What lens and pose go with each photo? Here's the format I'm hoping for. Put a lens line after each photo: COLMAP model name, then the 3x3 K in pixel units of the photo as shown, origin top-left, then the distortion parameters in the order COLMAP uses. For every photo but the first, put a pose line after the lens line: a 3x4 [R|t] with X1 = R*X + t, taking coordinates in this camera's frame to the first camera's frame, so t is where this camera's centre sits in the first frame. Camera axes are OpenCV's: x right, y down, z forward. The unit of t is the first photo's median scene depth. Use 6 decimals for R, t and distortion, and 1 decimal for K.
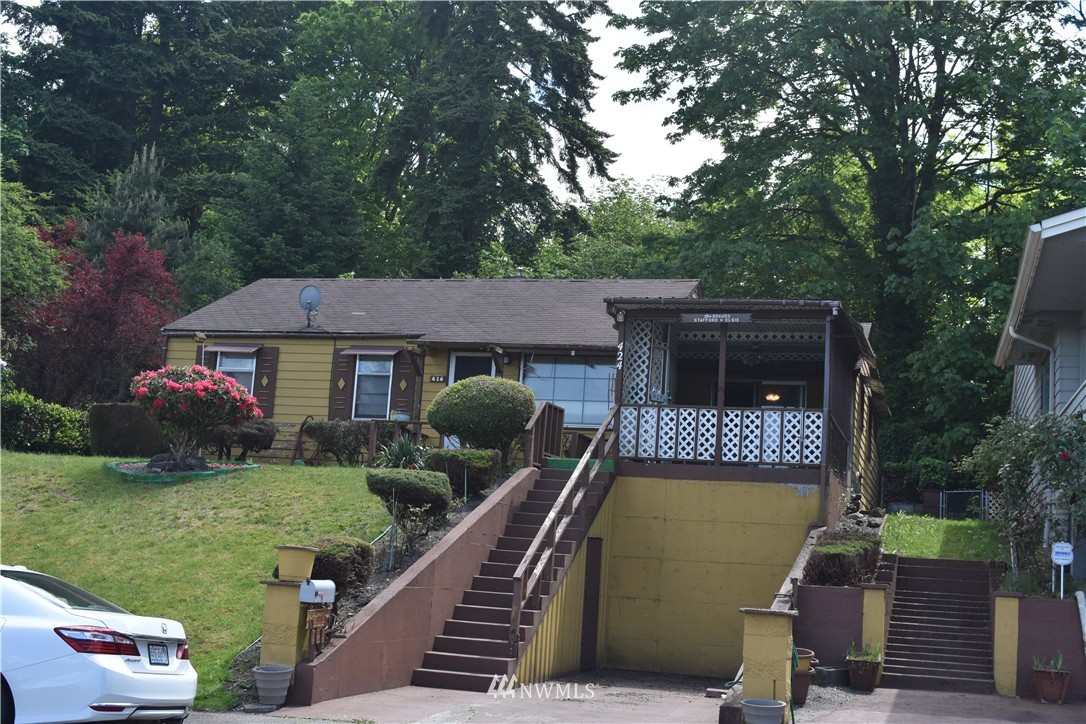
lens RADIAL K [[1387.4, 0, 543.0], [0, 1387.4, 362.0], [0, 0, 1]] dist [-0.002740, 0.000318]
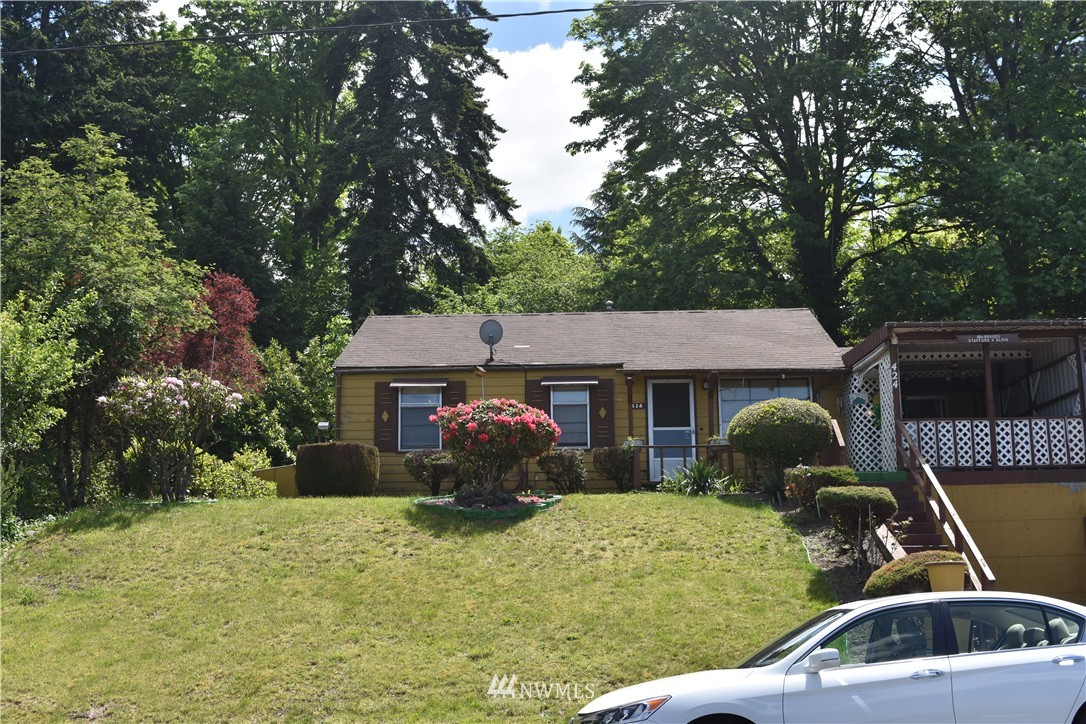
lens RADIAL K [[1243.6, 0, 543.0], [0, 1243.6, 362.0], [0, 0, 1]] dist [-0.054130, 0.025553]
pose [[0.964456, -0.028934, 0.262655, -0.477280], [0.035316, 0.999184, -0.019607, -0.005912], [-0.261874, 0.028186, 0.964690, 0.131034]]
